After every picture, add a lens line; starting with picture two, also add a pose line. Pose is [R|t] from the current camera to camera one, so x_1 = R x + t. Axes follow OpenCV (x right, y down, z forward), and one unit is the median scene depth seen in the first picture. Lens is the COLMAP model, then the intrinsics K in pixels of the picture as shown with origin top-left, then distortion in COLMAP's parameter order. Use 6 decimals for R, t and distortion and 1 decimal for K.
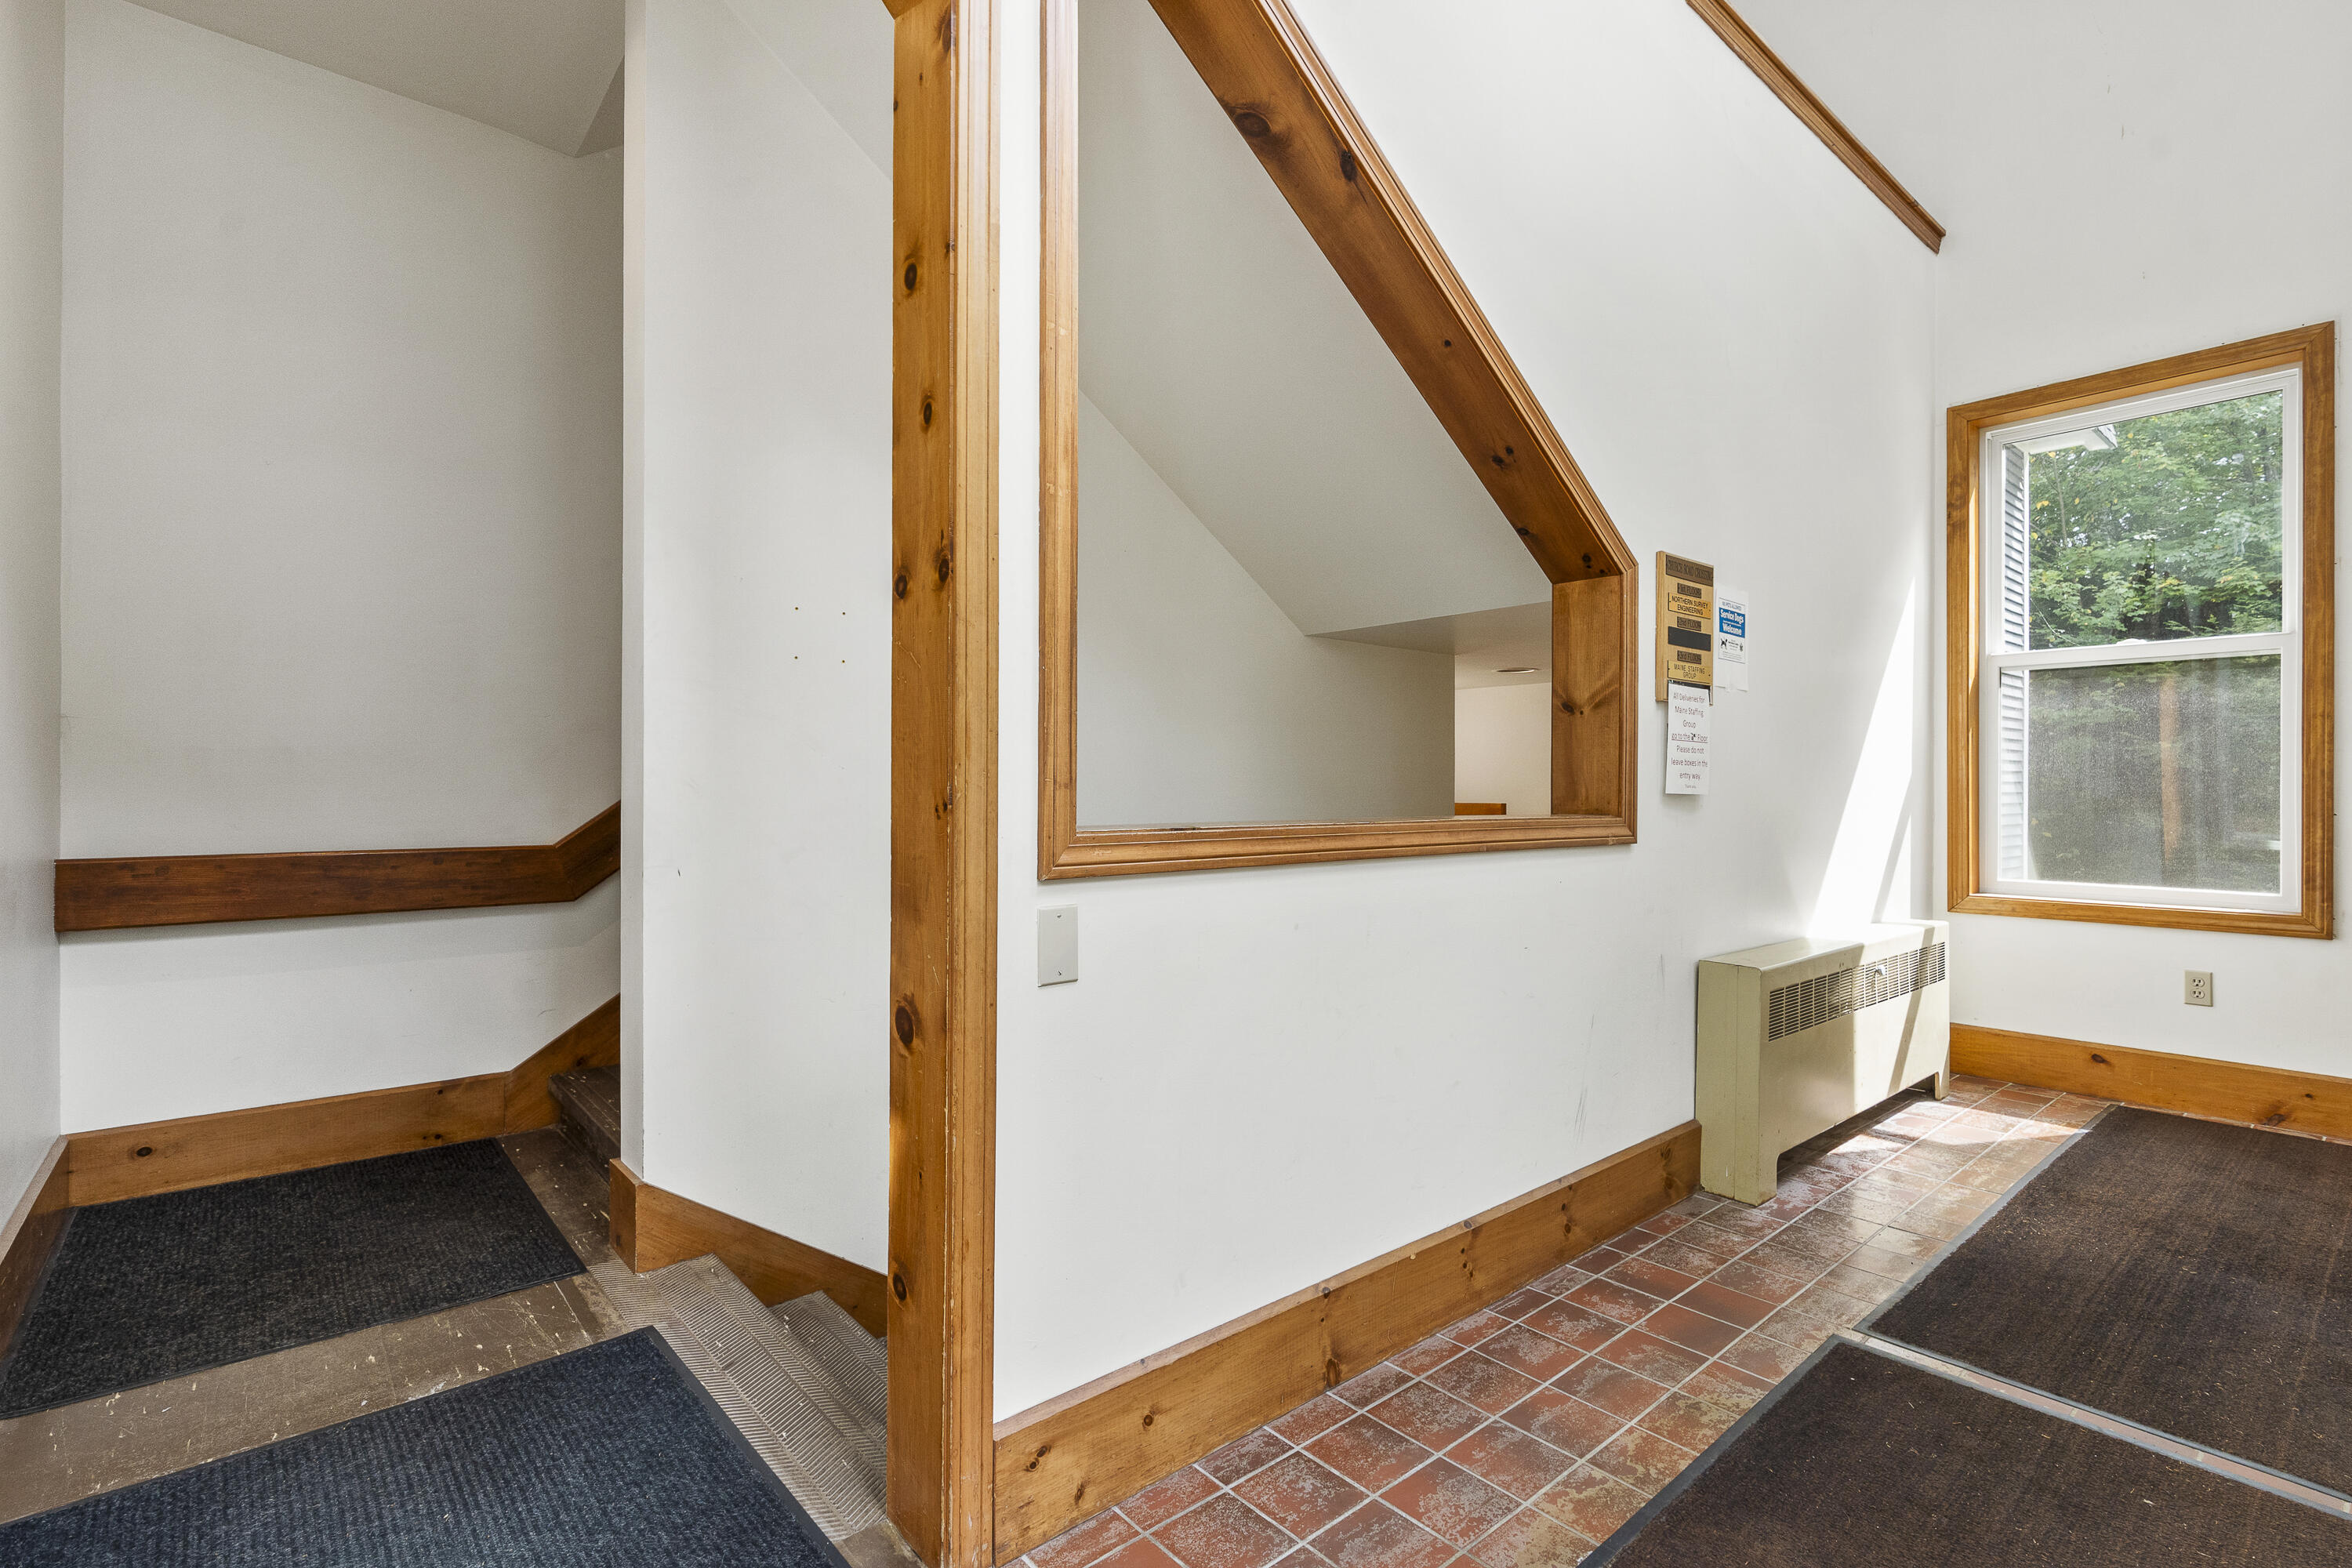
lens RADIAL K [[1080.9, 0, 1173.7], [0, 1080.9, 791.8], [0, 0, 1]] dist [-0.001415, 0.000587]
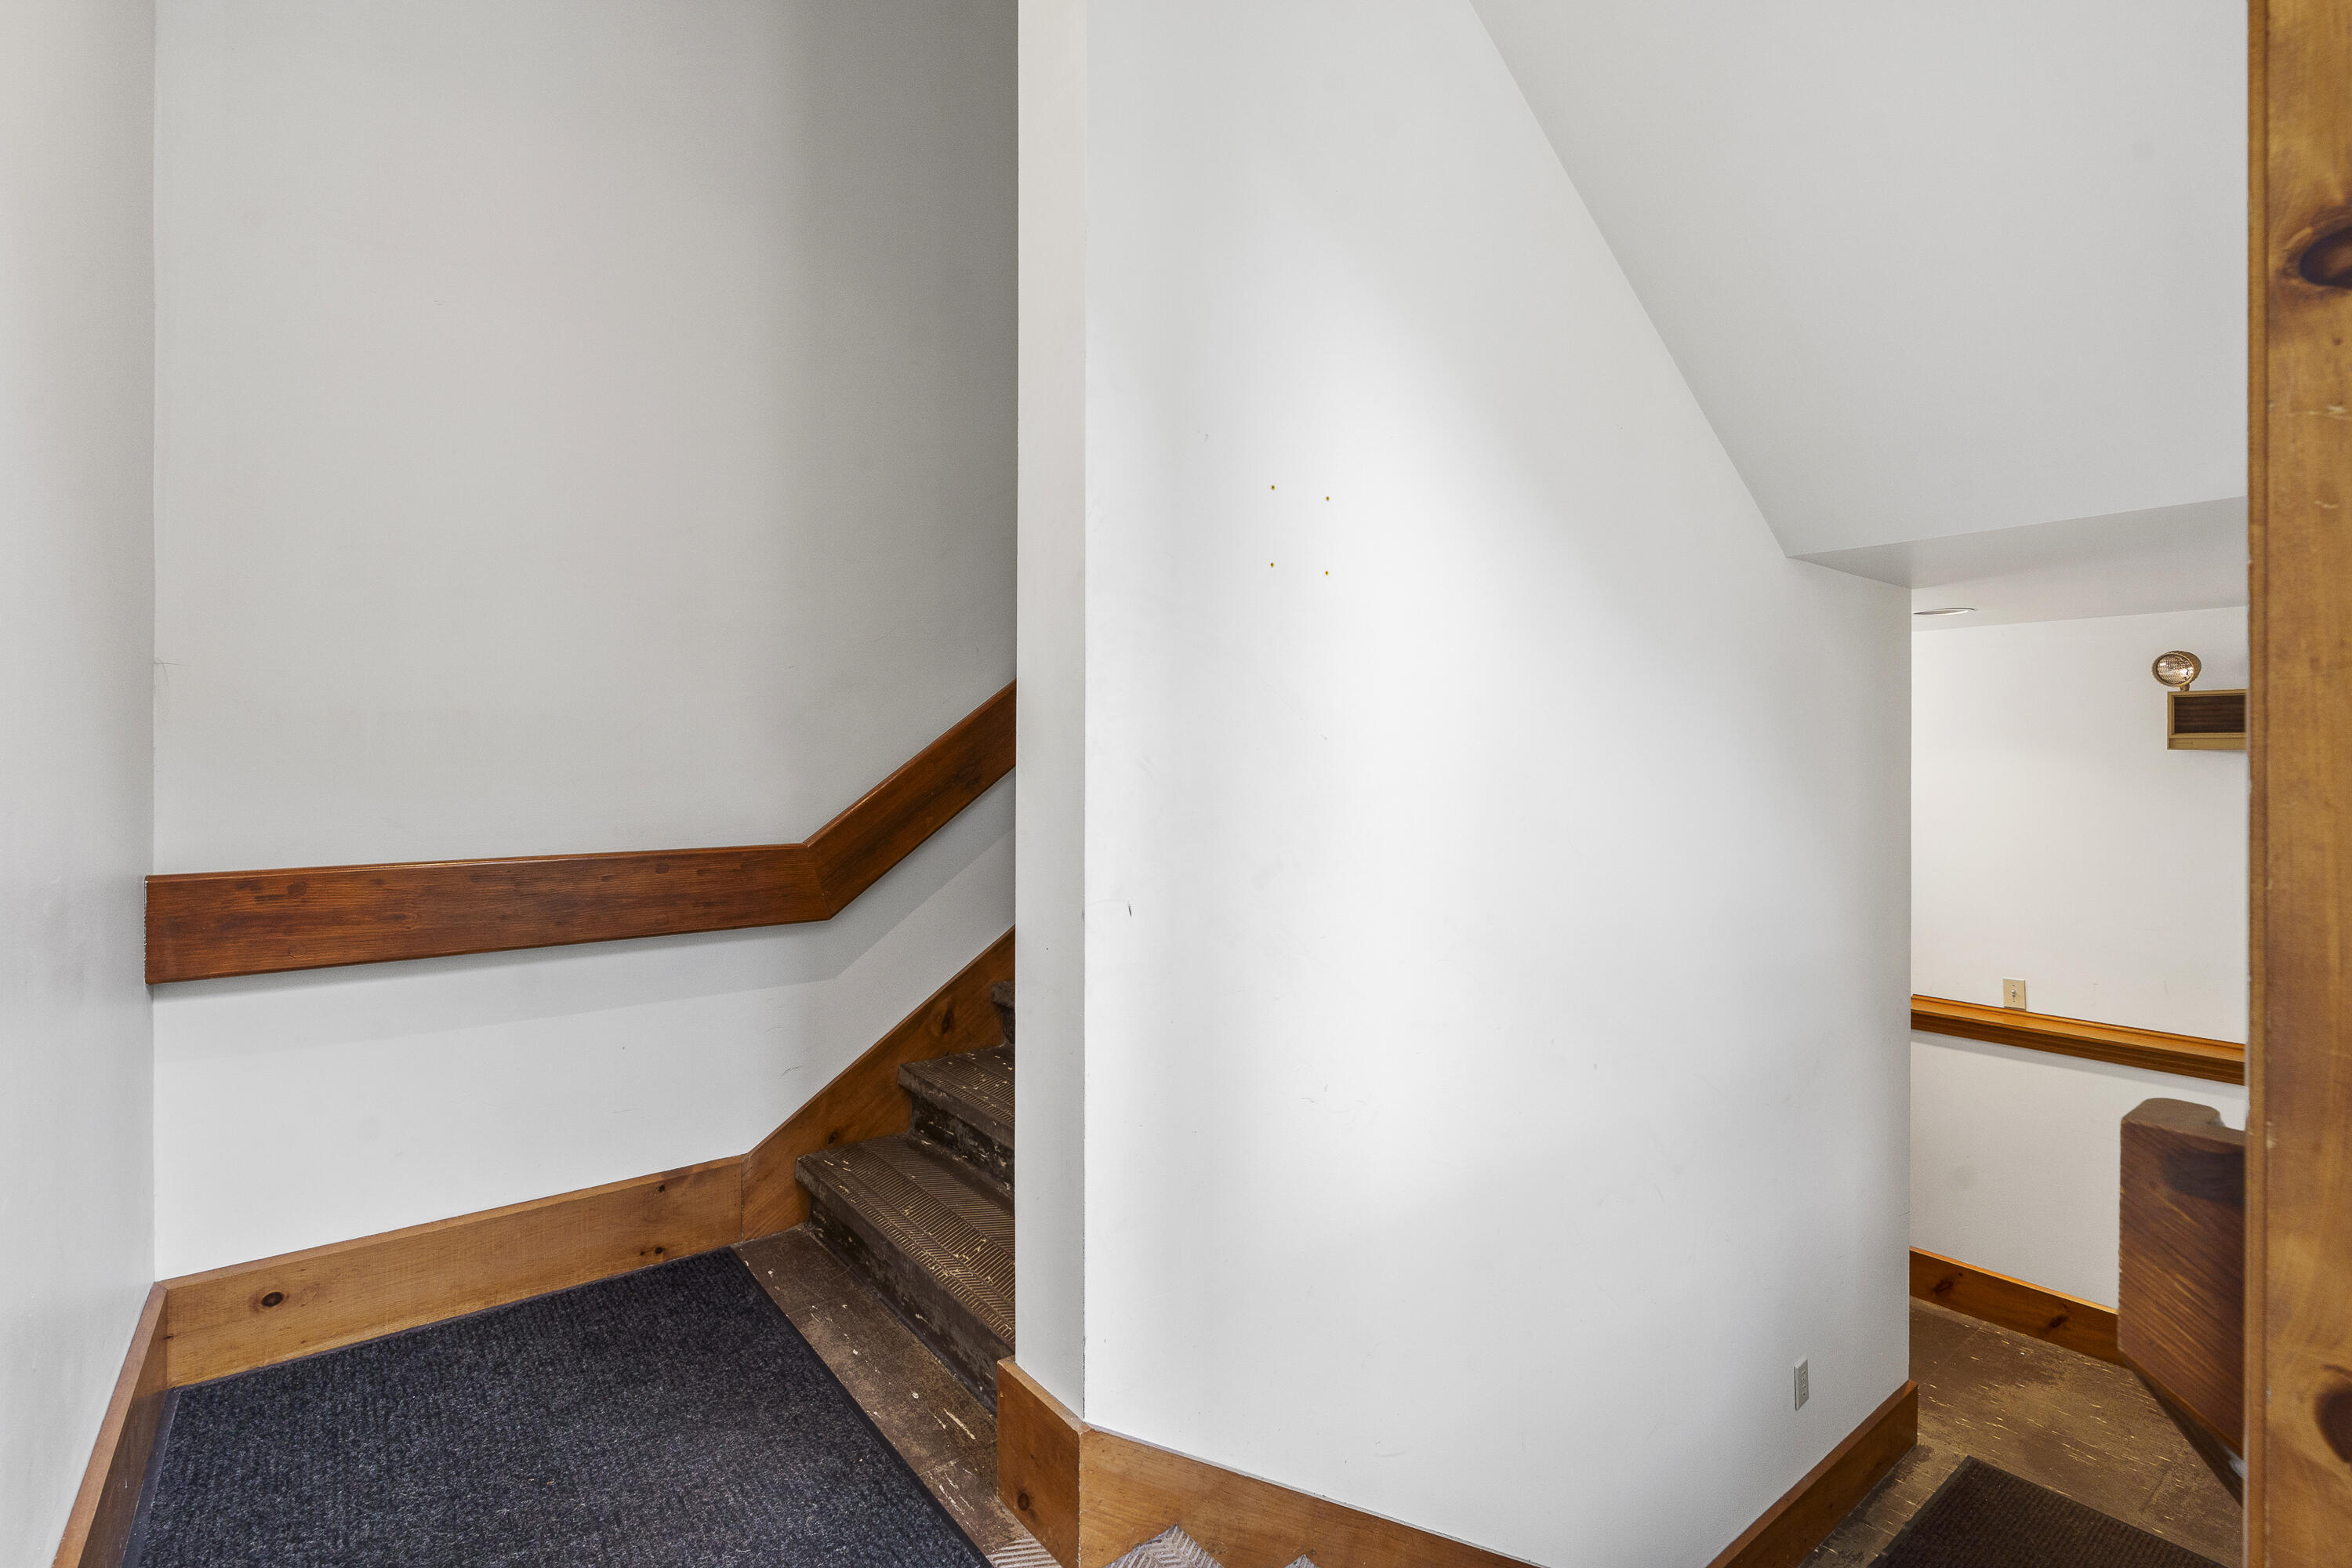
lens RADIAL K [[1080.9, 0, 1184.1], [0, 1080.9, 763.4], [0, 0, 1]] dist [-0.001415, 0.000587]
pose [[0.999282, -0.000223, -0.037894, -0.346118], [0.000275, 0.999999, 0.001379, -0.007039], [0.037894, -0.001389, 0.999281, 0.334821]]
